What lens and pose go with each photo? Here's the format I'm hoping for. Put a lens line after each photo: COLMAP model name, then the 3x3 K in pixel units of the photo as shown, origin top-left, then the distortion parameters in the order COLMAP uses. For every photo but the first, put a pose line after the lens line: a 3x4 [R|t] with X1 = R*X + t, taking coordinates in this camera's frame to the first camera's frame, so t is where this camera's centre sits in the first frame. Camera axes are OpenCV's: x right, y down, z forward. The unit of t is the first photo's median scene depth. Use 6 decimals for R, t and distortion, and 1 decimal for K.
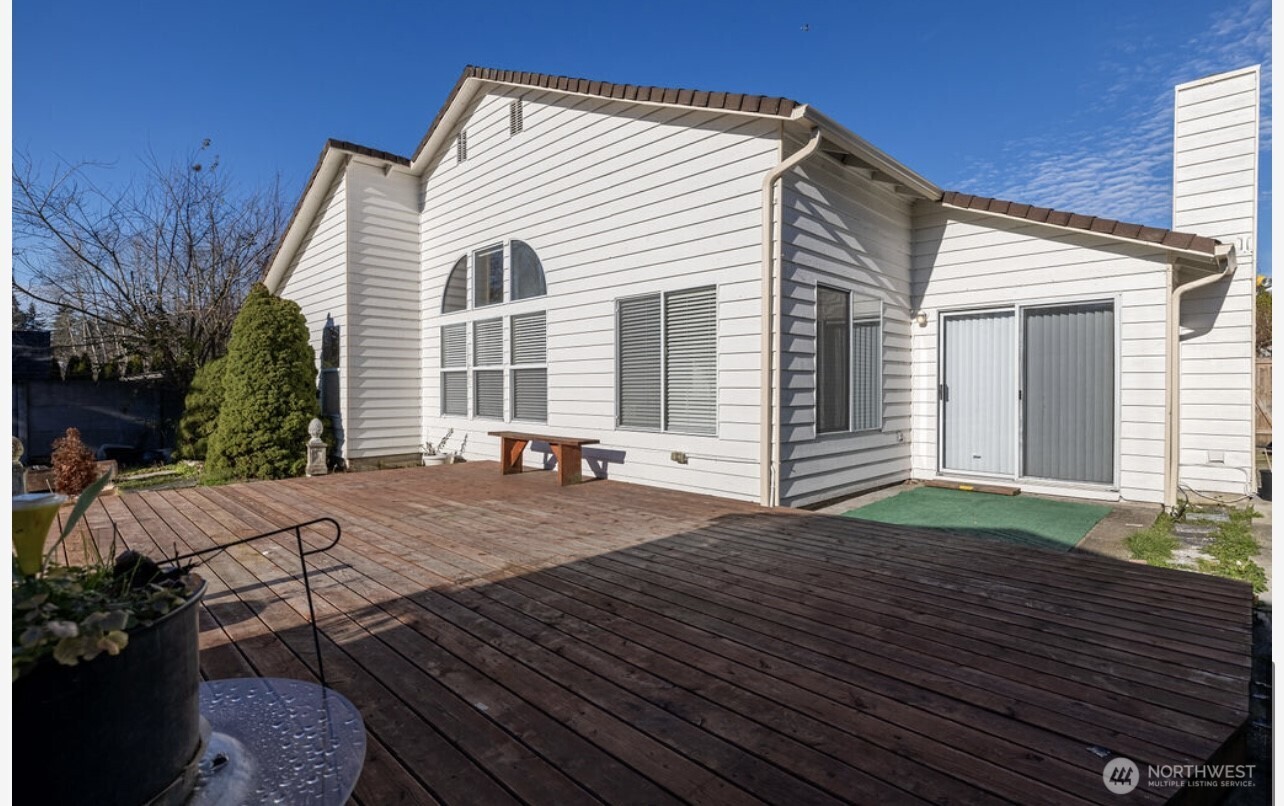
lens RADIAL K [[613.8, 0, 639.5], [0, 613.8, 394.7], [0, 0, 1]] dist [-0.001530, -0.000275]
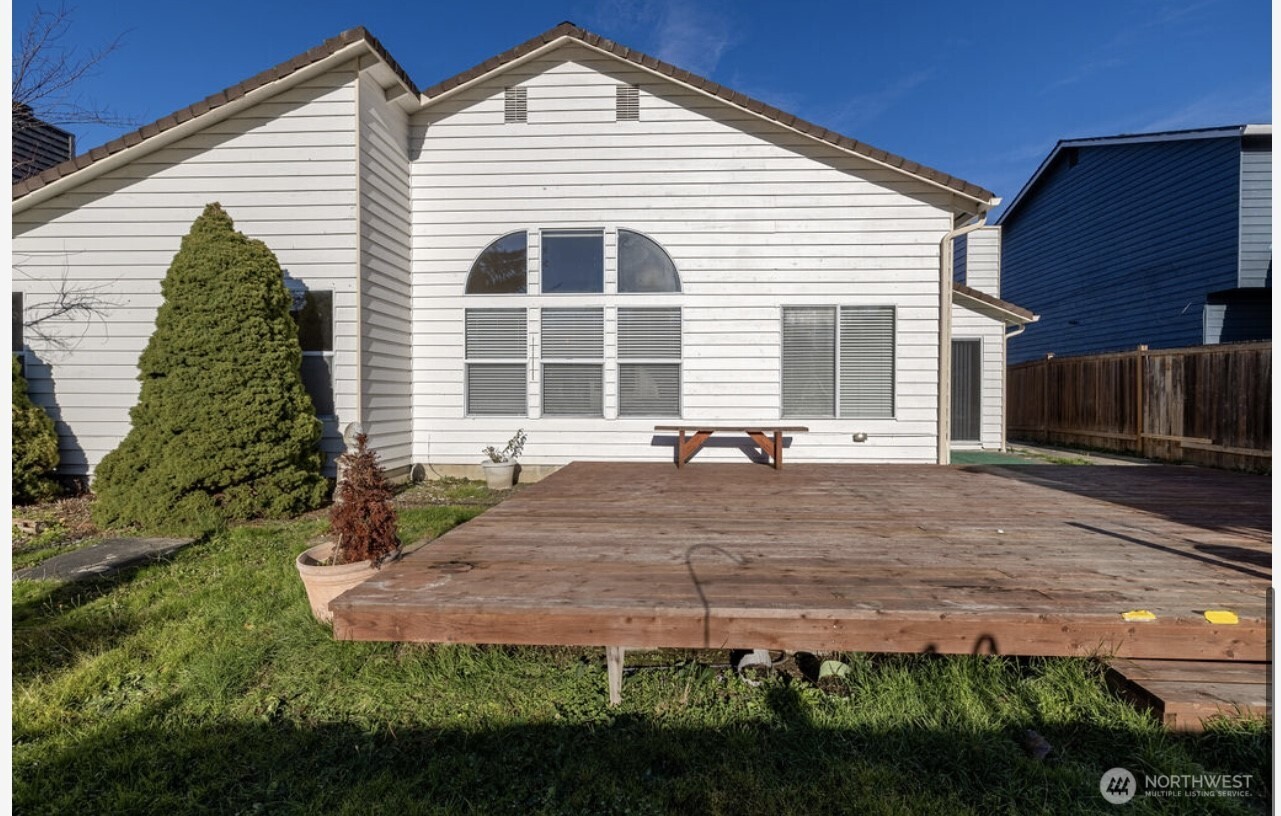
lens RADIAL K [[544.8, 0, 643.9], [0, 544.8, 407.0], [0, 0, 1]] dist [-0.000272, 0.000068]
pose [[0.737411, -0.009168, 0.675382, -0.750851], [0.005035, 0.999955, 0.008077, 0.019920], [-0.675425, -0.002555, 0.737424, 0.340418]]
